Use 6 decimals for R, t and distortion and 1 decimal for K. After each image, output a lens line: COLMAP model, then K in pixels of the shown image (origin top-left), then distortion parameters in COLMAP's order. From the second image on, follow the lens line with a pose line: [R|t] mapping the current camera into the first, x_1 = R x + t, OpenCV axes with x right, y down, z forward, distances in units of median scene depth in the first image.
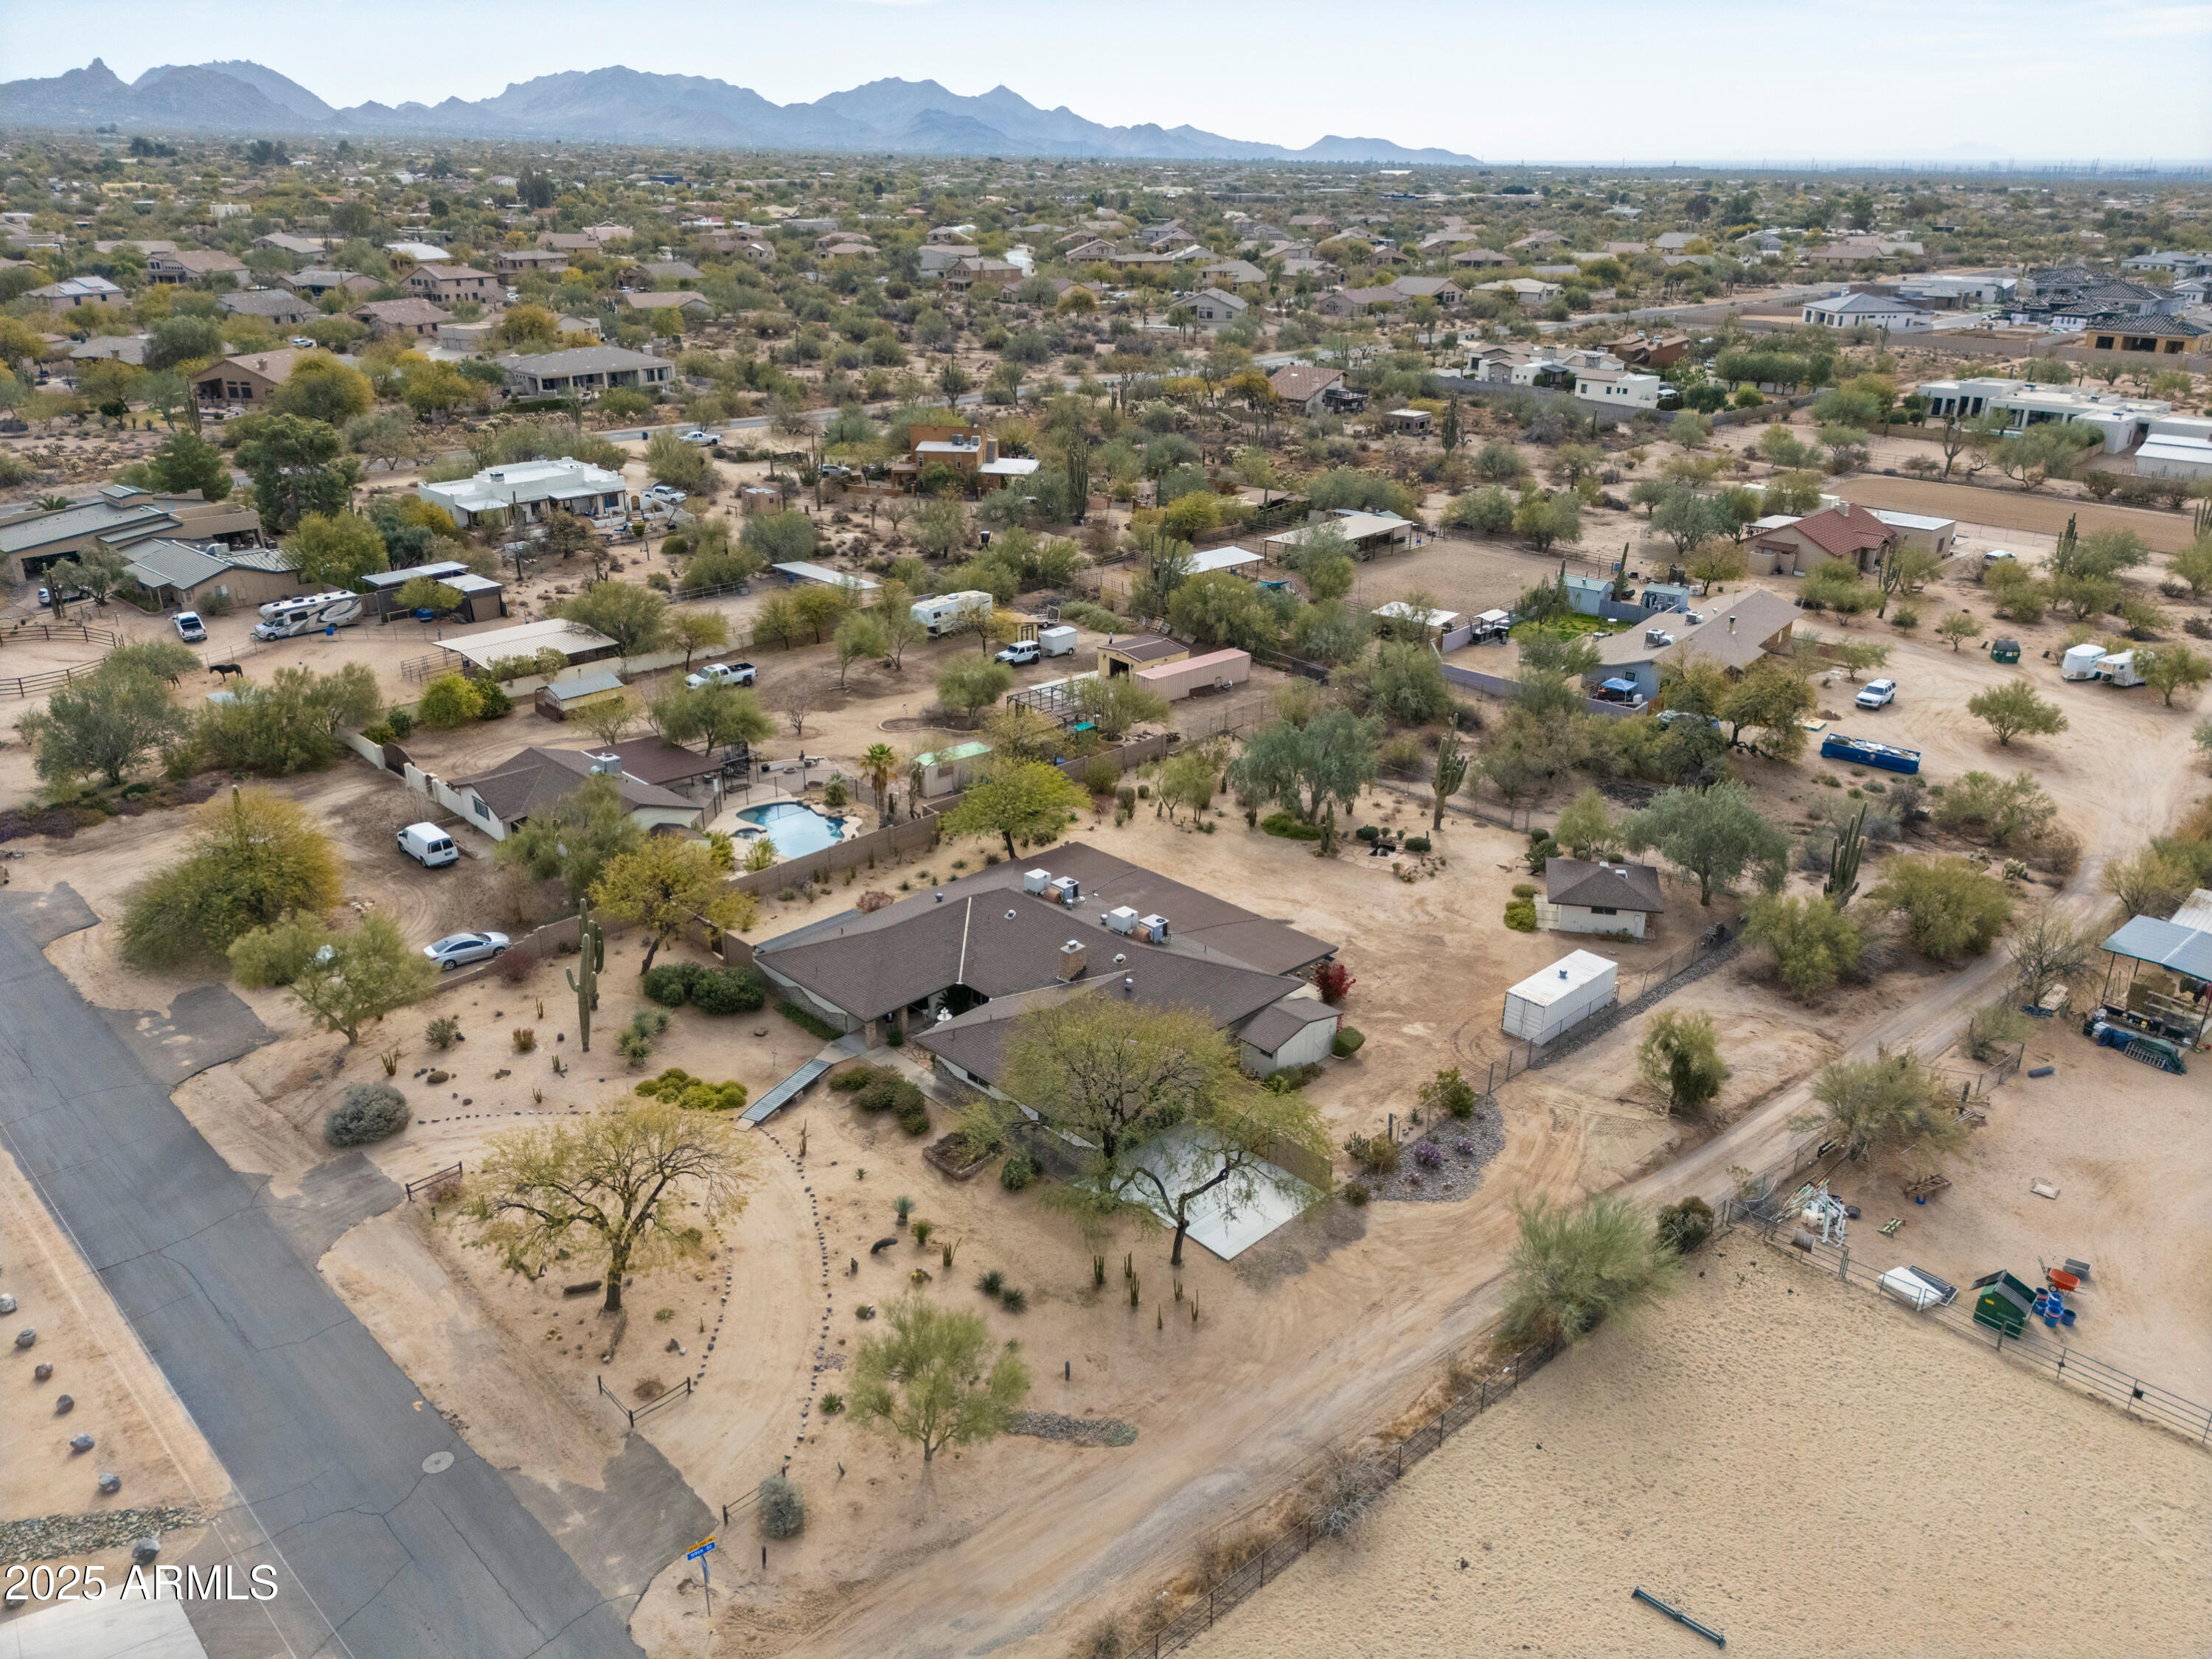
lens RADIAL K [[1620.3, 0, 1106.0], [0, 1620.3, 829.5], [0, 0, 1]] dist [0.070036, -0.051082]
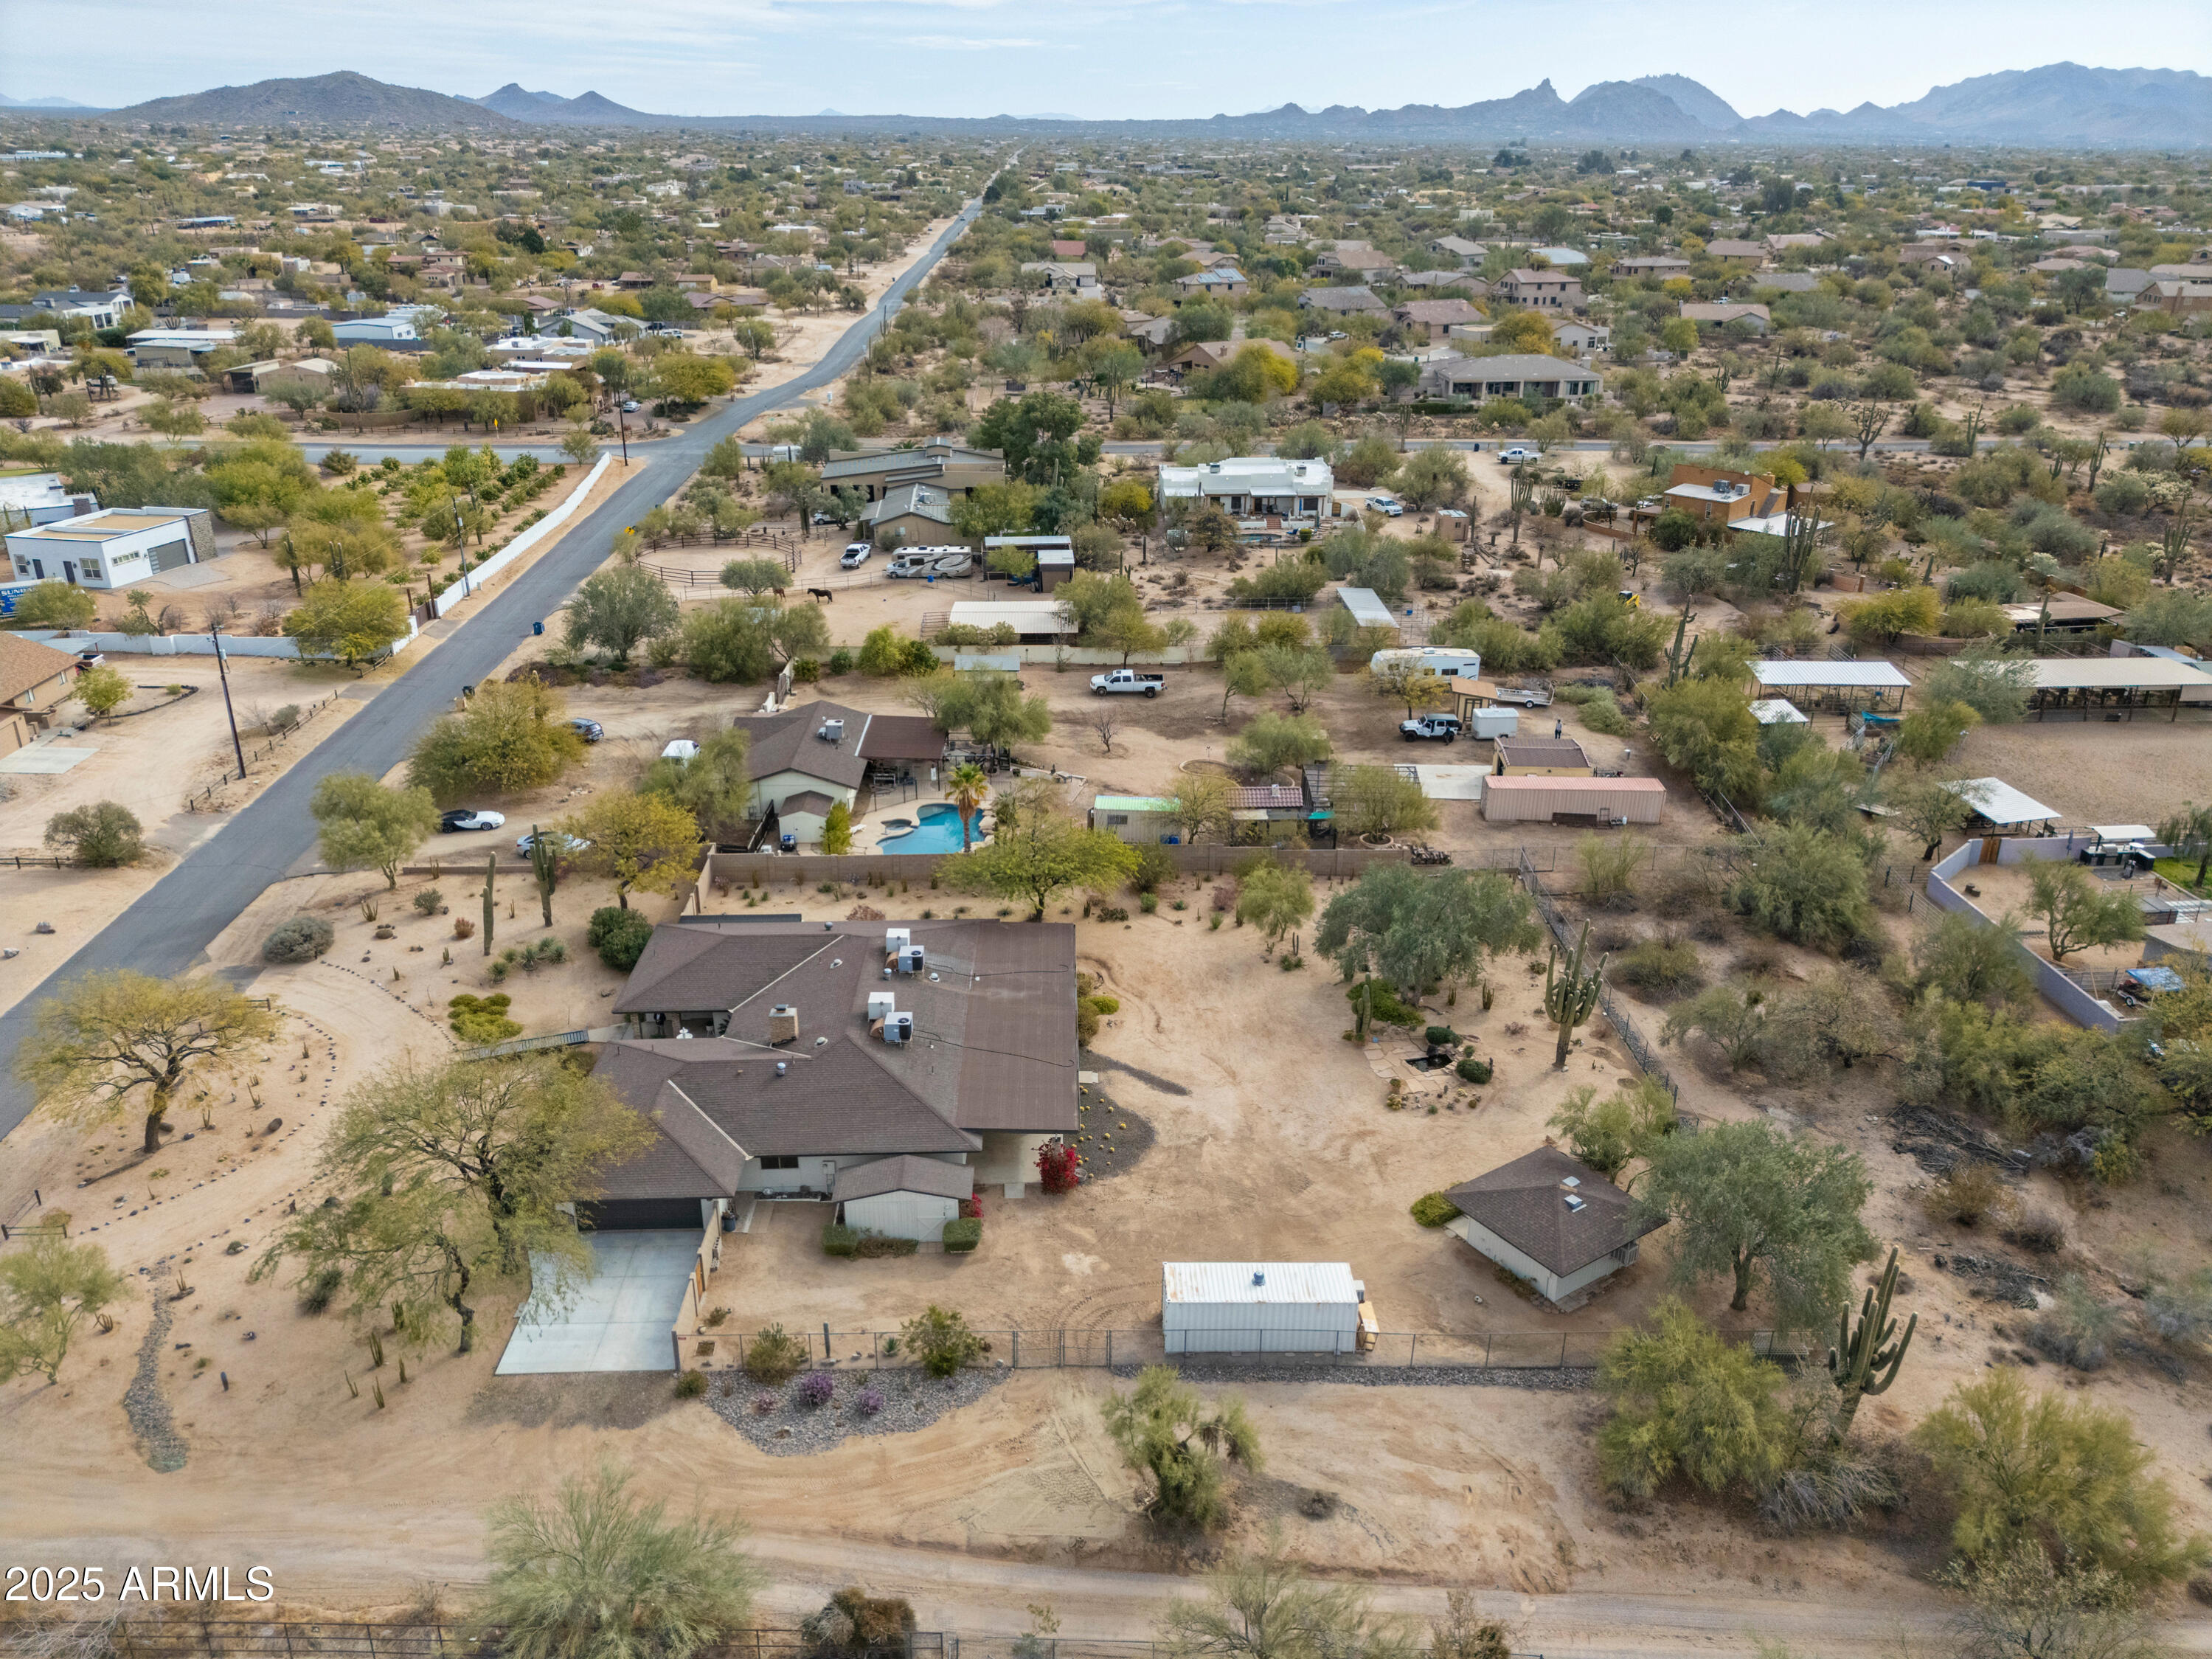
lens RADIAL K [[1637.6, 0, 1106.0], [0, 1637.6, 829.5], [0, 0, 1]] dist [0.060554, -0.049005]
pose [[0.730738, 0.258507, -0.631819, 0.506686], [-0.262580, 0.960760, 0.089403, -0.118078], [0.630138, 0.100573, 0.769942, 0.300926]]
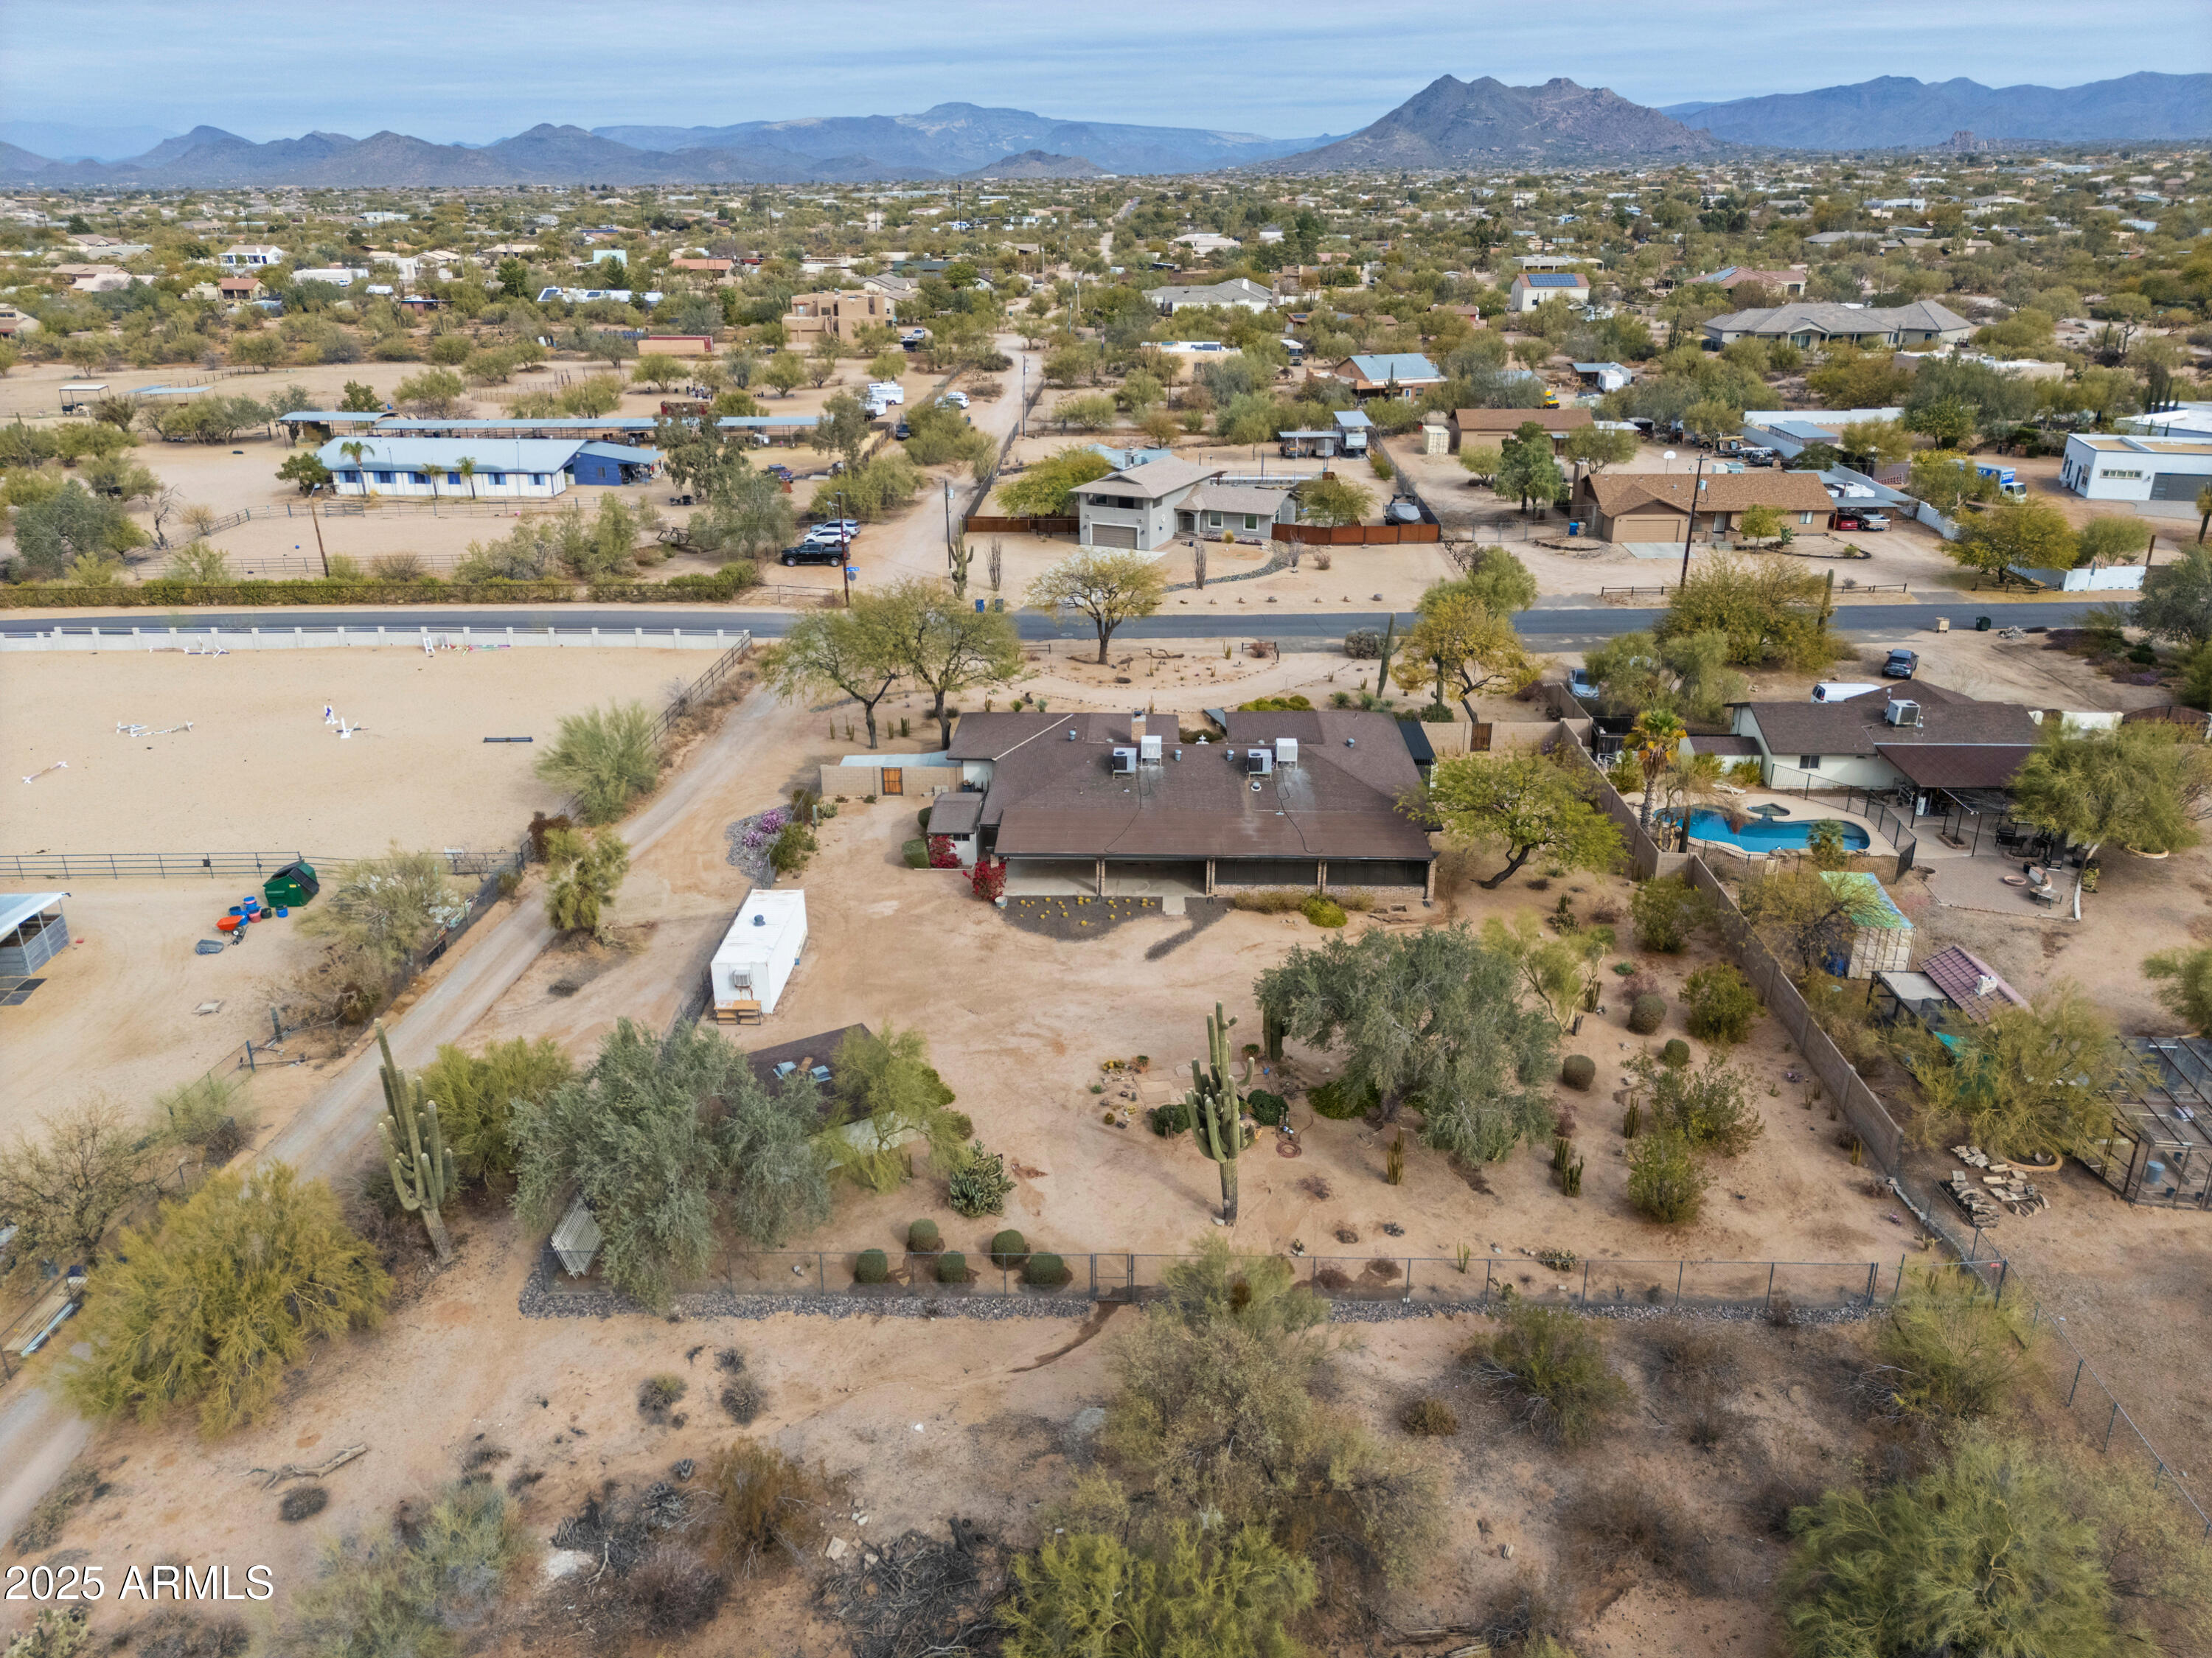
lens RADIAL K [[1637.4, 0, 1106.0], [0, 1637.4, 829.0], [0, 0, 1]] dist [0.060554, -0.049005]
pose [[-0.725828, 0.245951, -0.642403, 0.532519], [-0.262853, 0.763853, 0.589438, -0.381643], [0.635674, 0.596688, -0.489777, 1.179020]]
